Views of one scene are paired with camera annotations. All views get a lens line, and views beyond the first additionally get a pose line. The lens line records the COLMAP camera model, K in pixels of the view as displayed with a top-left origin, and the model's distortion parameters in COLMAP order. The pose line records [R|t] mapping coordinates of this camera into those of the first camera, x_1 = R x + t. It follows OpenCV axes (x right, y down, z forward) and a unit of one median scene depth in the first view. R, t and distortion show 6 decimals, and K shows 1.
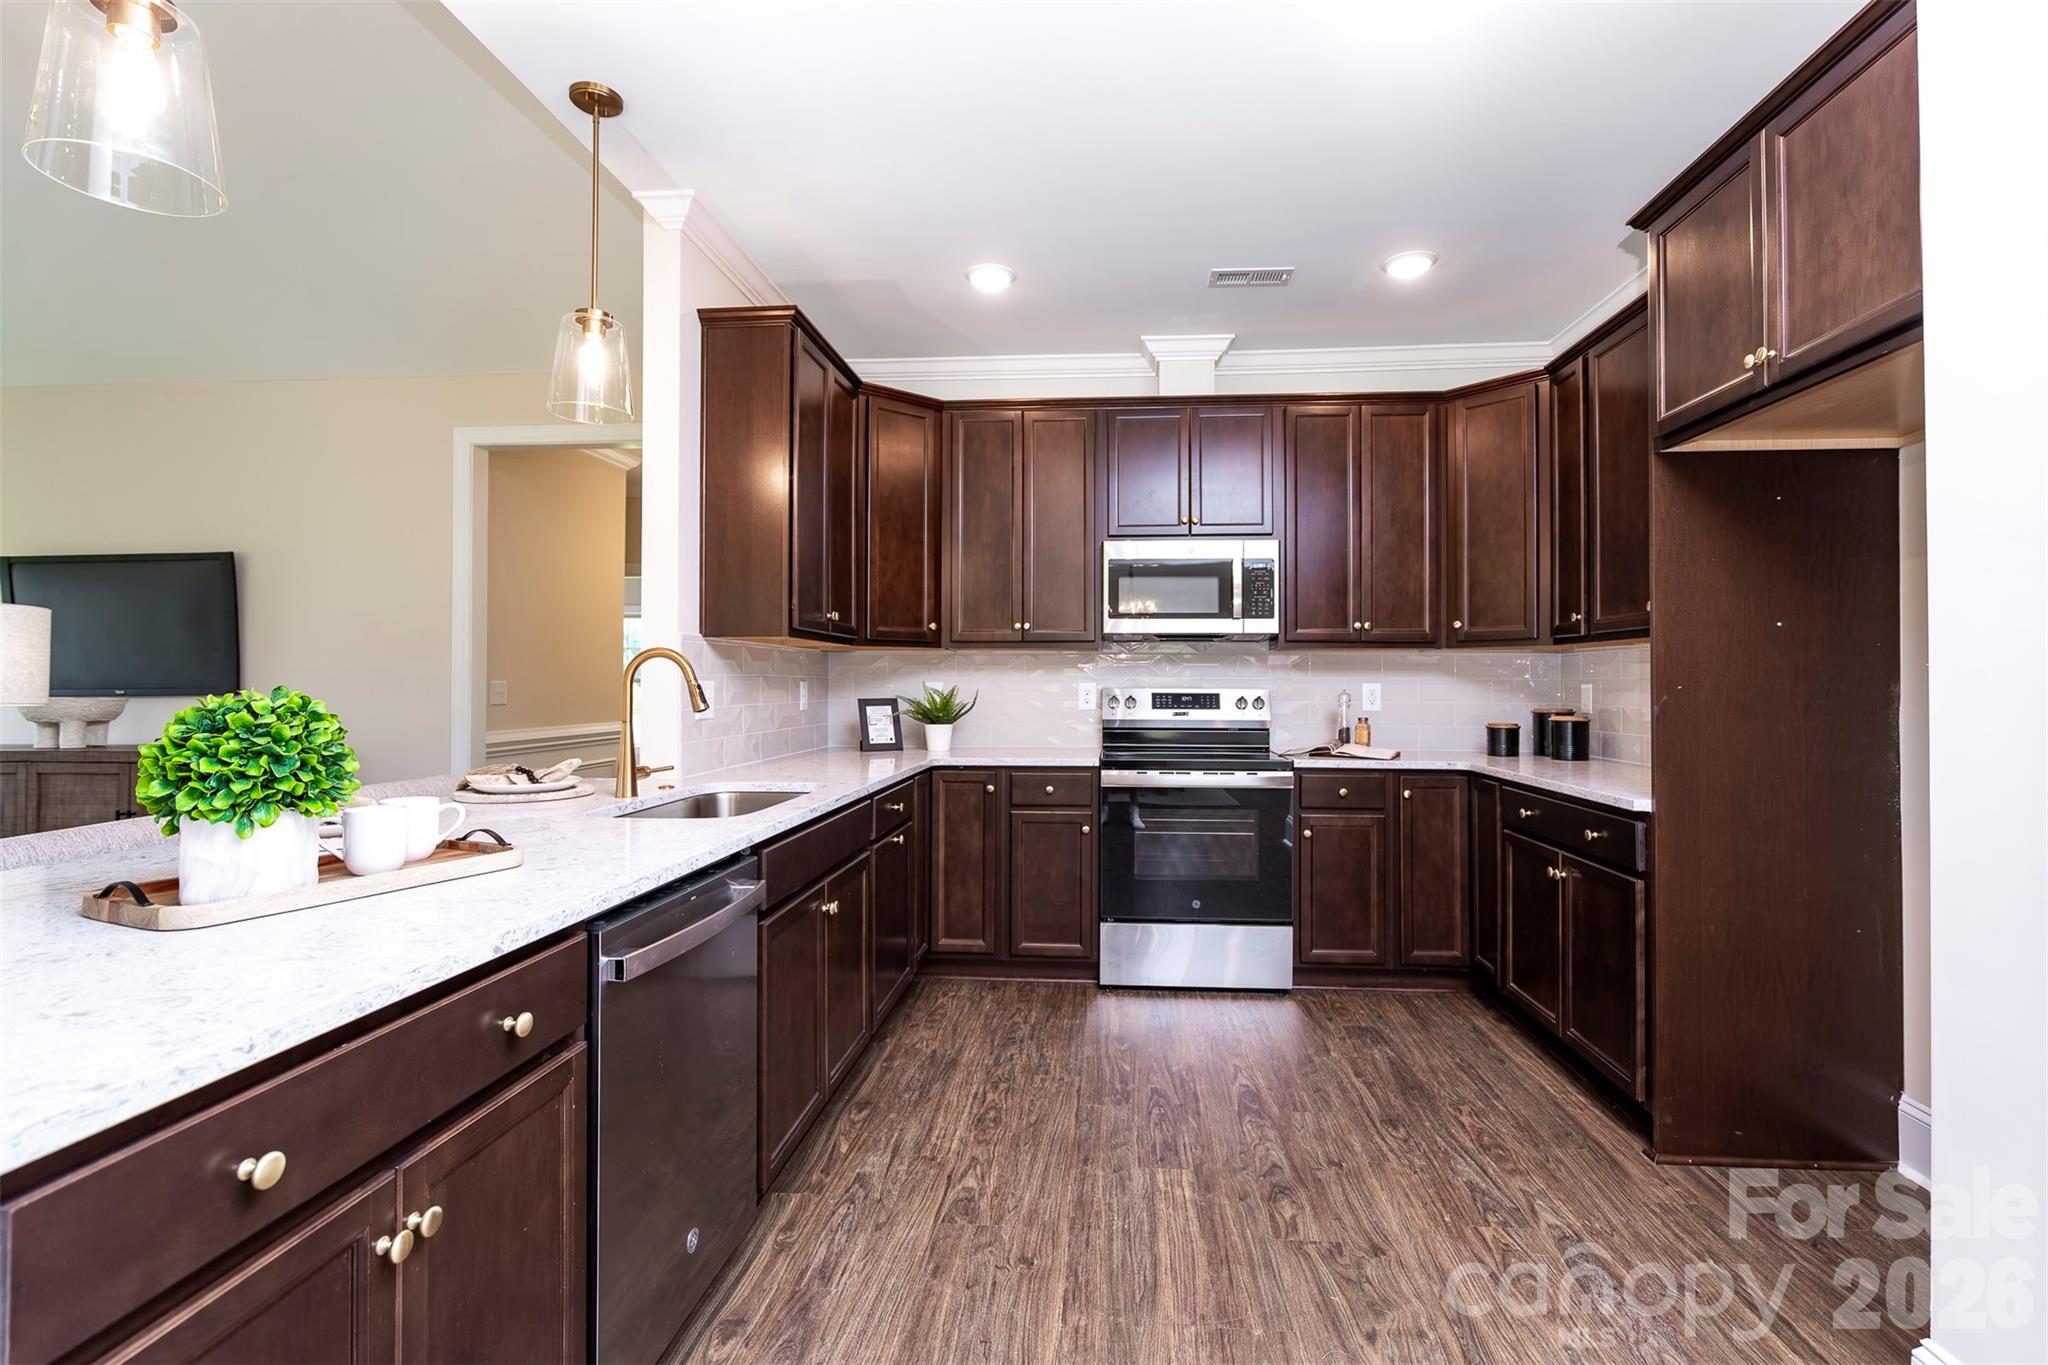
lens RADIAL K [[937.7, 0, 1049.8], [0, 937.7, 665.9], [0, 0, 1]] dist [-0.001720, 0.000997]
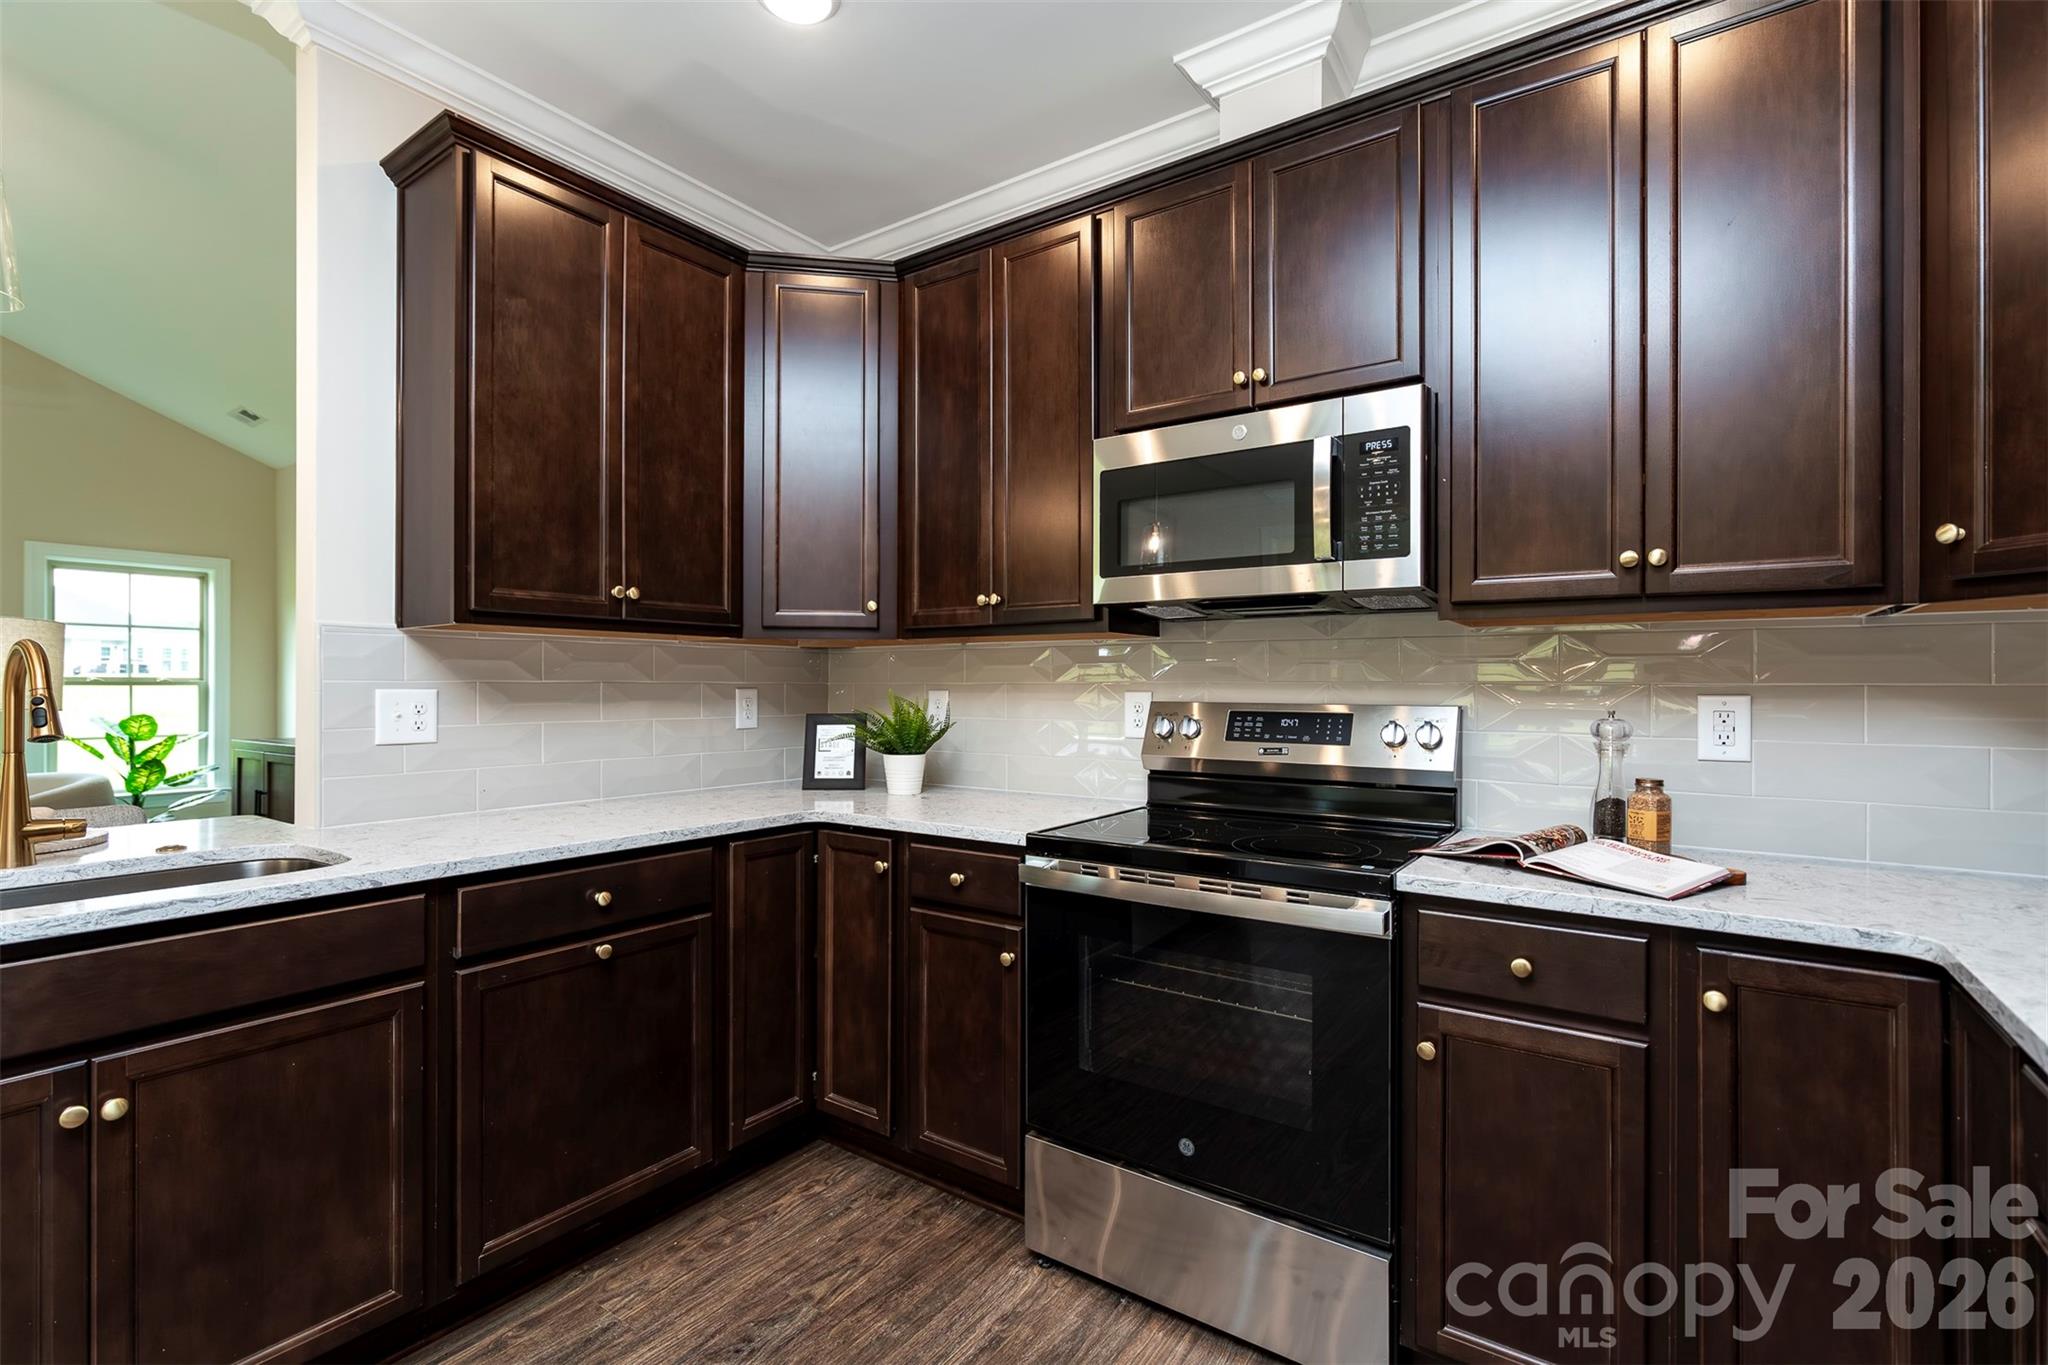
lens RADIAL K [[927.3, 0, 1024.0], [0, 927.3, 682.5], [0, 0, 1]] dist [0.000848, 0.000353]
pose [[0.855865, -0.001274, -0.517197, 0.491855], [0.008226, 0.999904, 0.011149, 0.008425], [0.517133, -0.013796, 0.855794, 0.803172]]
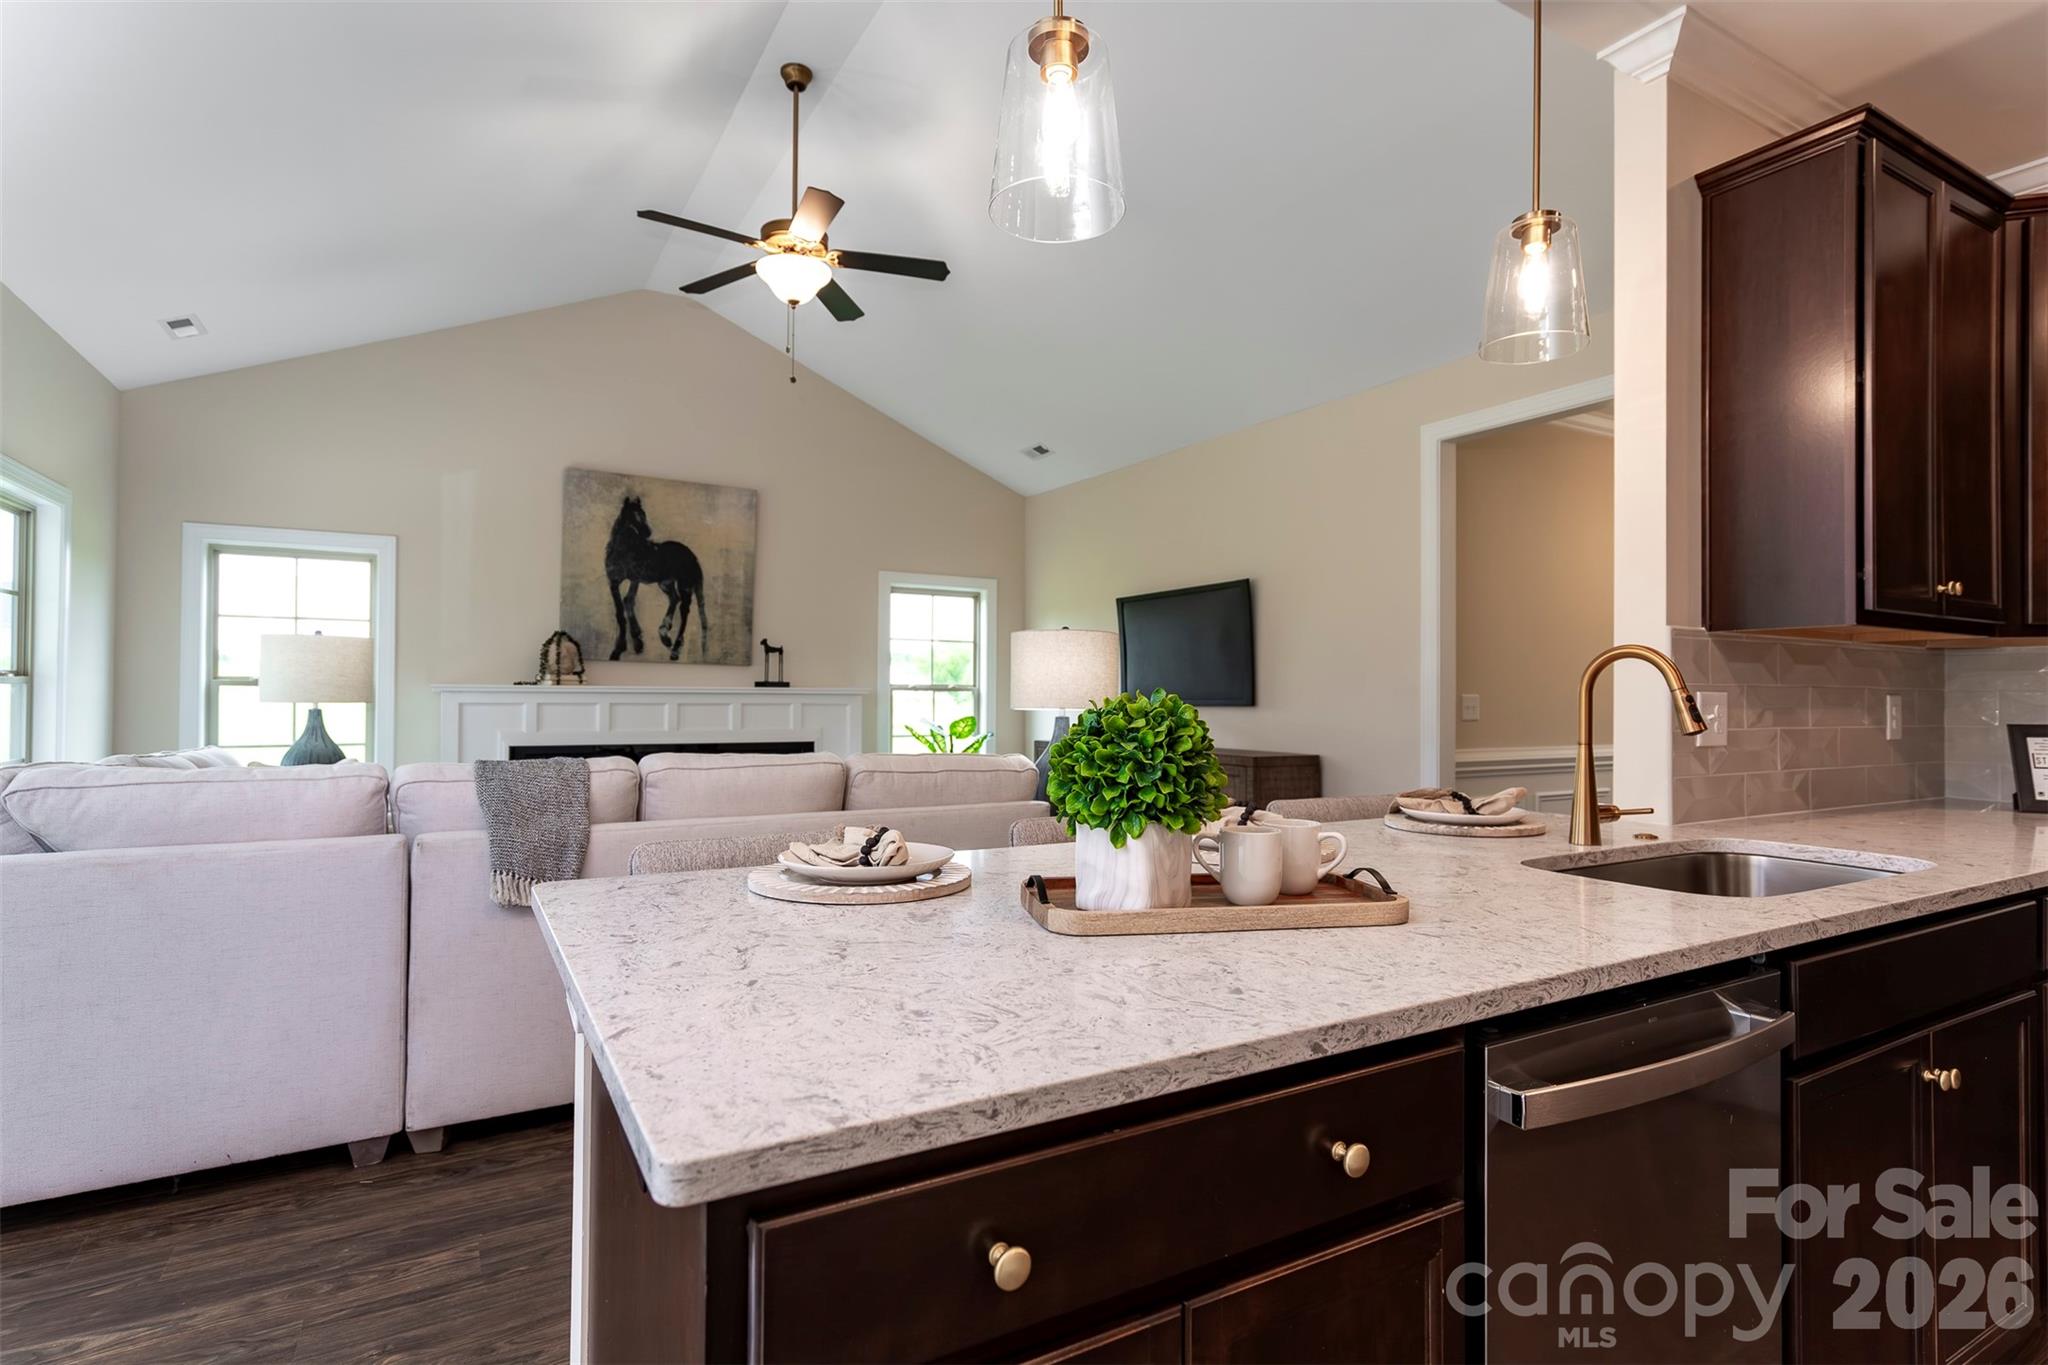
lens RADIAL K [[1015.4, 0, 1024.0], [0, 1015.4, 682.5], [0, 0, 1]] dist [0.001723, 0.000631]
pose [[0.562207, -0.005889, -0.826976, -0.028597], [0.006753, 0.999974, -0.002530, 0.008598], [0.826969, -0.004162, 0.562232, 0.167639]]
